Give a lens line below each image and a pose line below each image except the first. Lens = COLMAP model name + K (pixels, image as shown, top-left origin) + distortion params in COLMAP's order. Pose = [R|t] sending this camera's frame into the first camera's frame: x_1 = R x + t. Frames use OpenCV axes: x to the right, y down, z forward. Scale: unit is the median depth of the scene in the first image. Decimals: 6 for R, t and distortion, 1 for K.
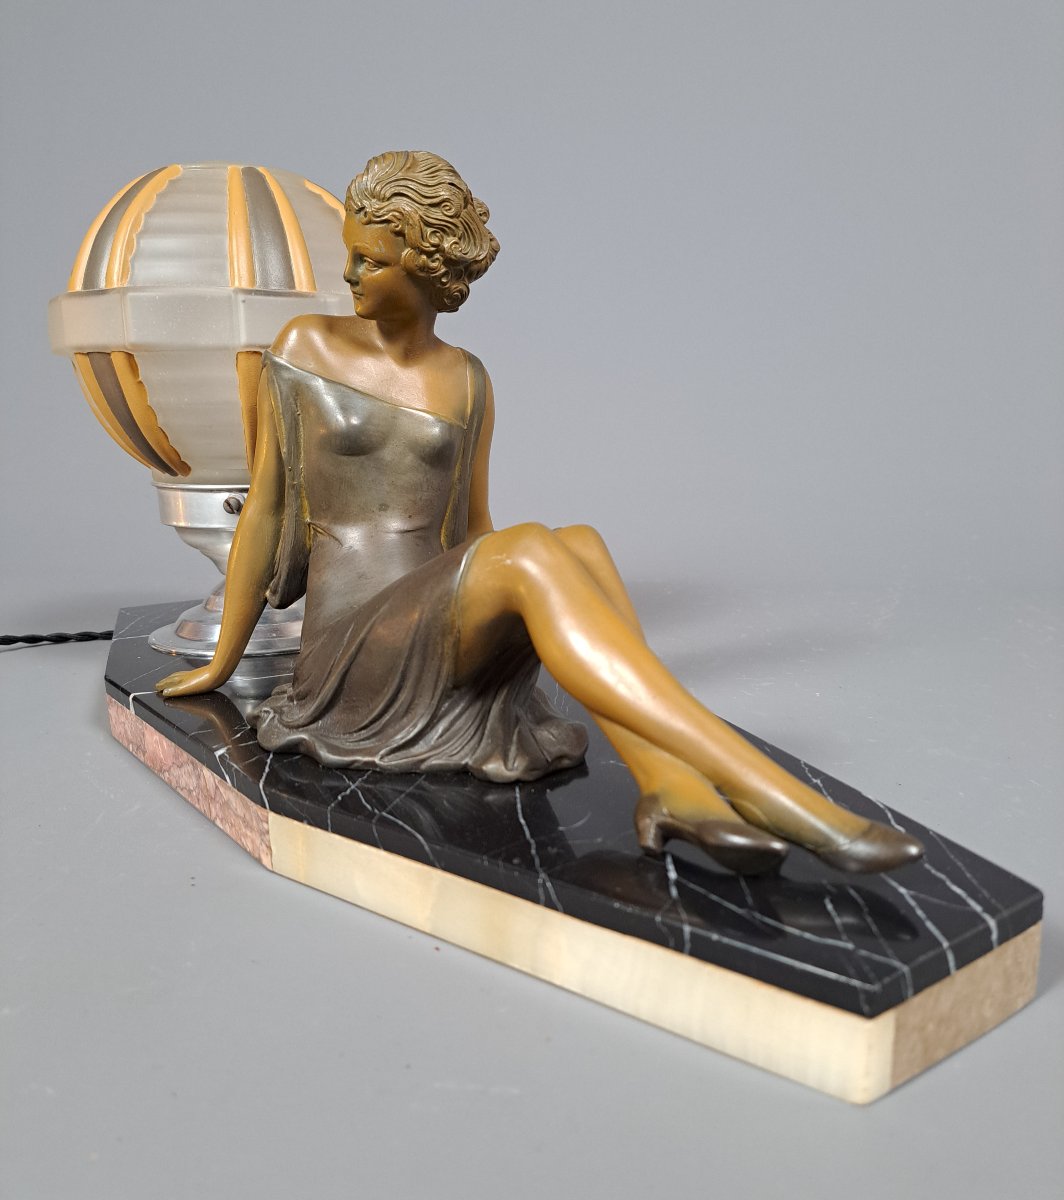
lens RADIAL K [[995.9, 0, 525.3], [0, 995.9, 596.0], [0, 0, 1]] dist [0.039378, -0.012012]
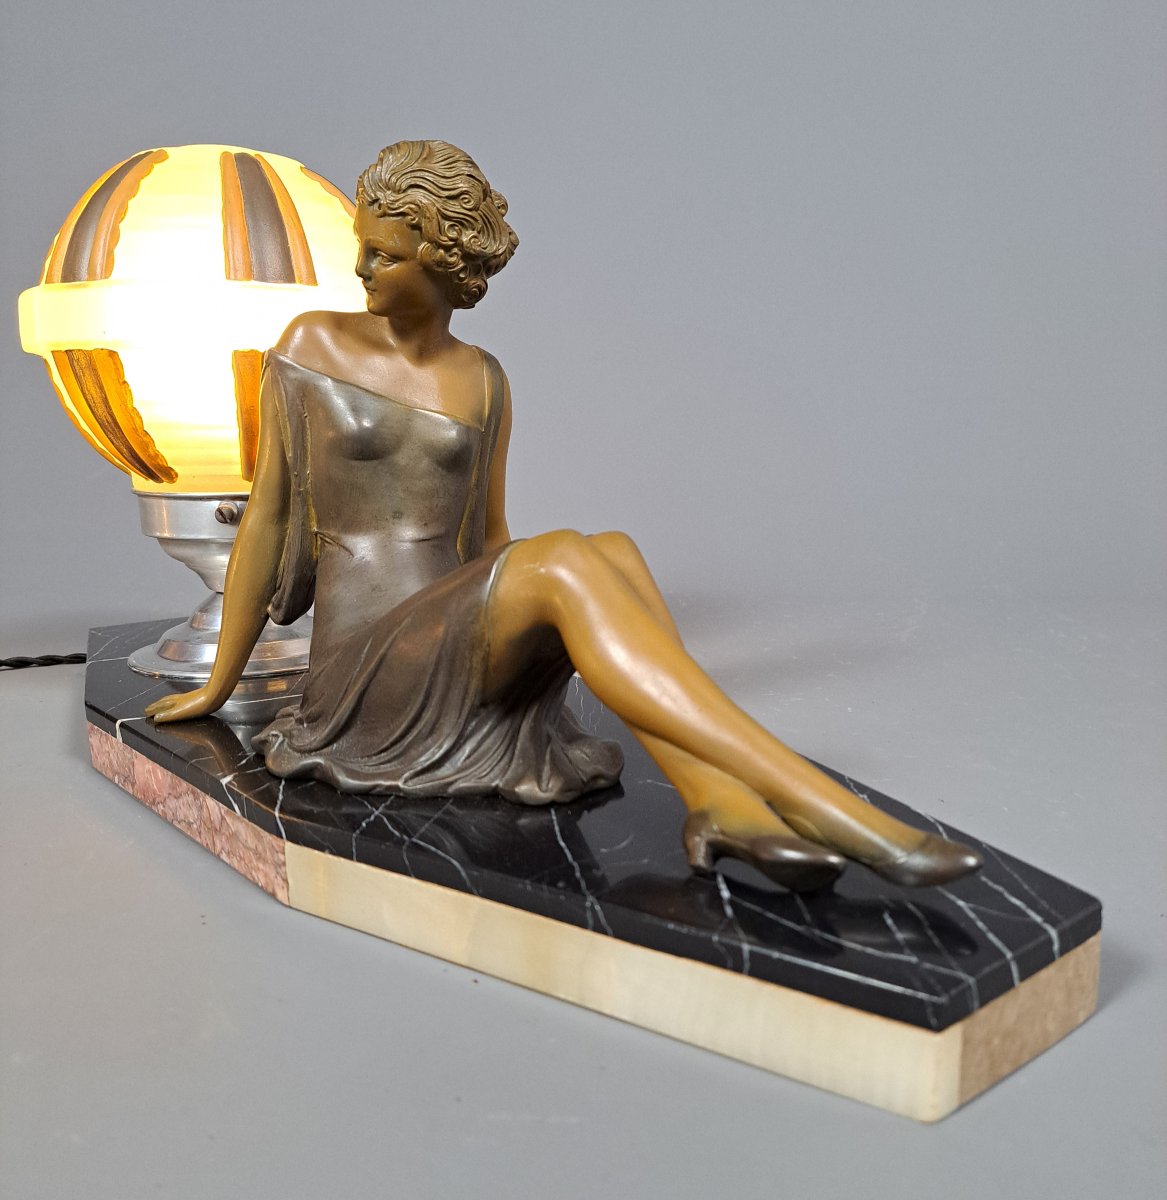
lens RADIAL K [[1092.9, 0, 571.0], [0, 1092.9, 582.7], [0, 0, 1]] dist [0.037637, -0.006334]
pose [[0.998546, -0.010372, 0.052895, -0.037459], [0.011788, 0.999579, -0.026527, 0.004288], [-0.052597, 0.027112, 0.998248, -0.036533]]
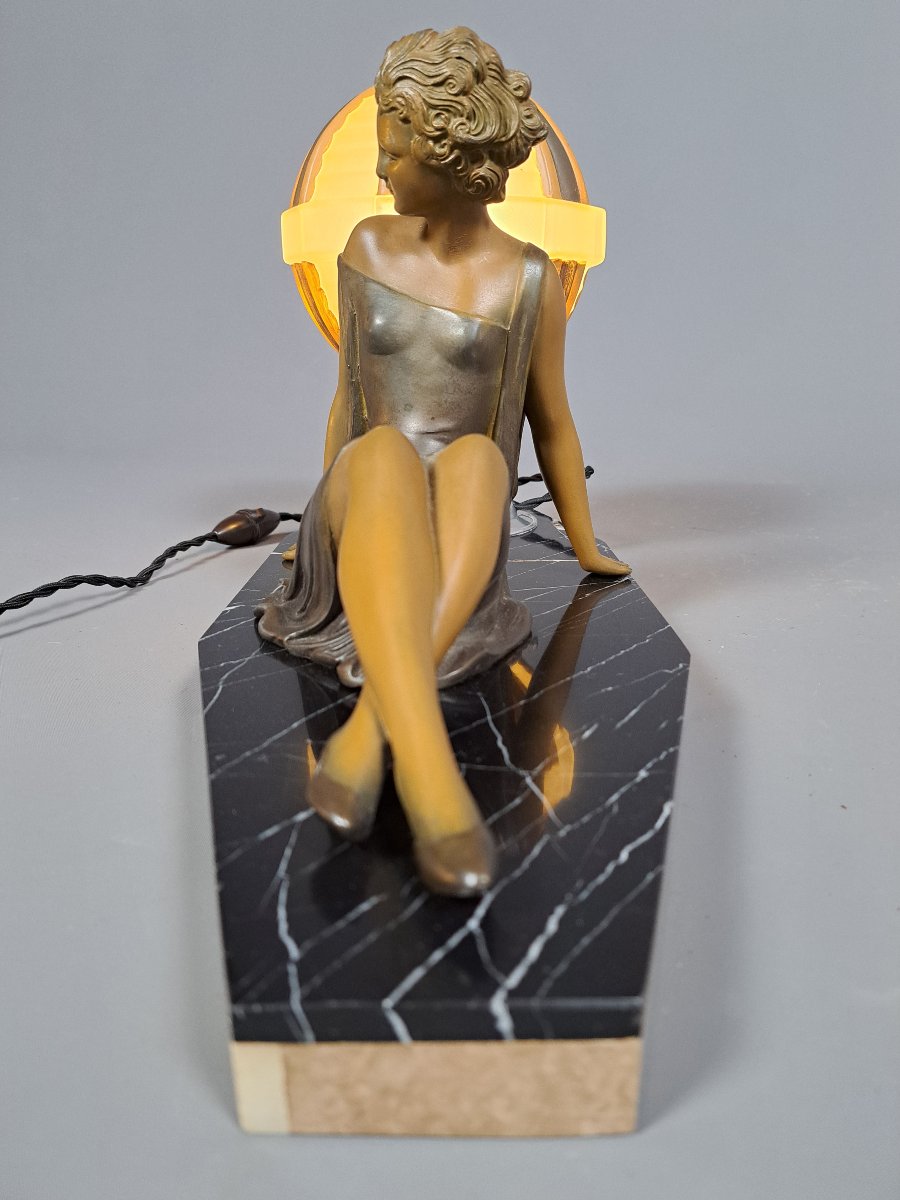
lens RADIAL K [[870.5, 0, 457.8], [0, 870.5, 611.4], [0, 0, 1]] dist [0.006997, -0.034653]
pose [[0.809706, 0.186394, -0.556447, 0.473889], [-0.113425, 0.980045, 0.163239, -0.038000], [0.575769, -0.069061, 0.814690, 0.307435]]
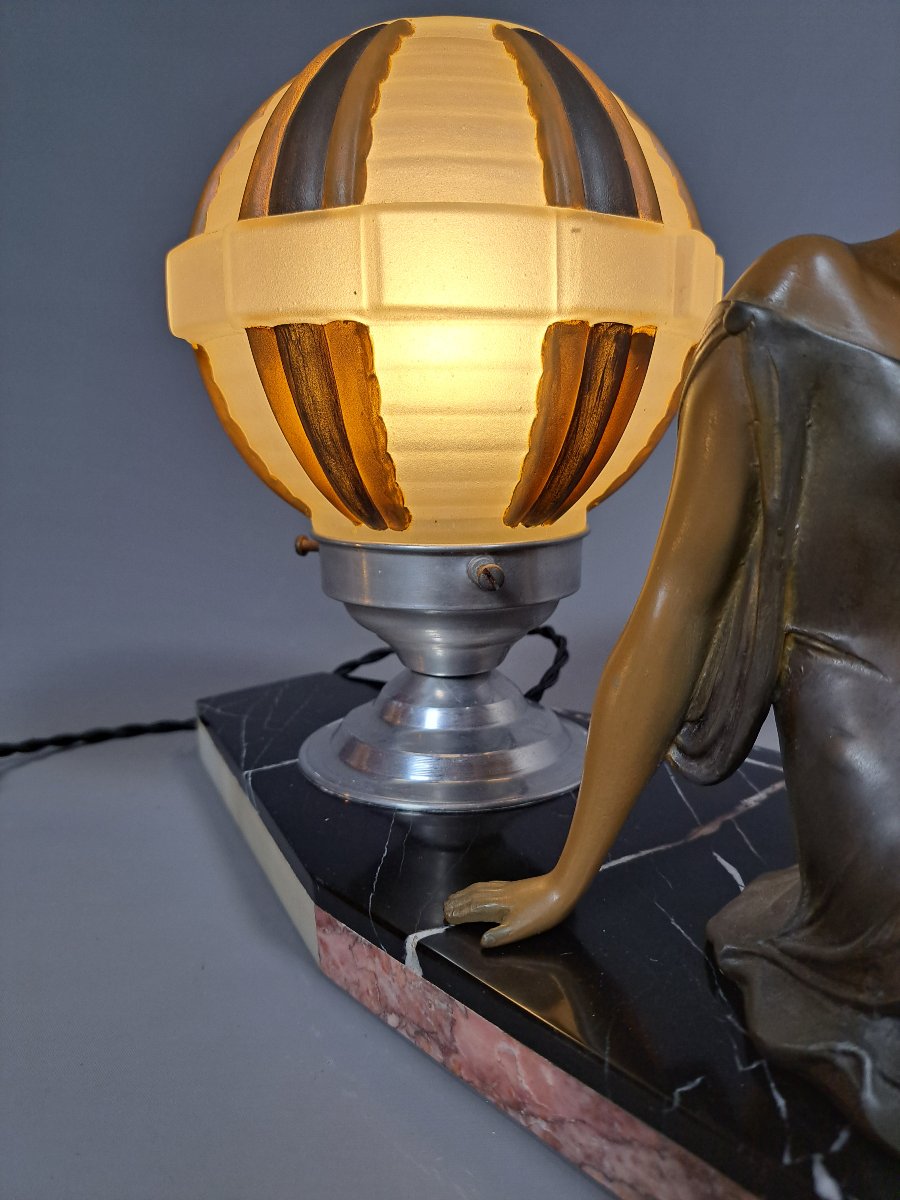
lens RADIAL K [[870.5, 0, 452.9], [0, 870.5, 597.5], [0, 0, 1]] dist [0.006997, -0.034653]
pose [[0.995274, -0.024342, 0.094008, -0.491017], [0.023977, 0.999700, 0.005007, -0.109200], [-0.094102, -0.002730, 0.995559, 0.623947]]
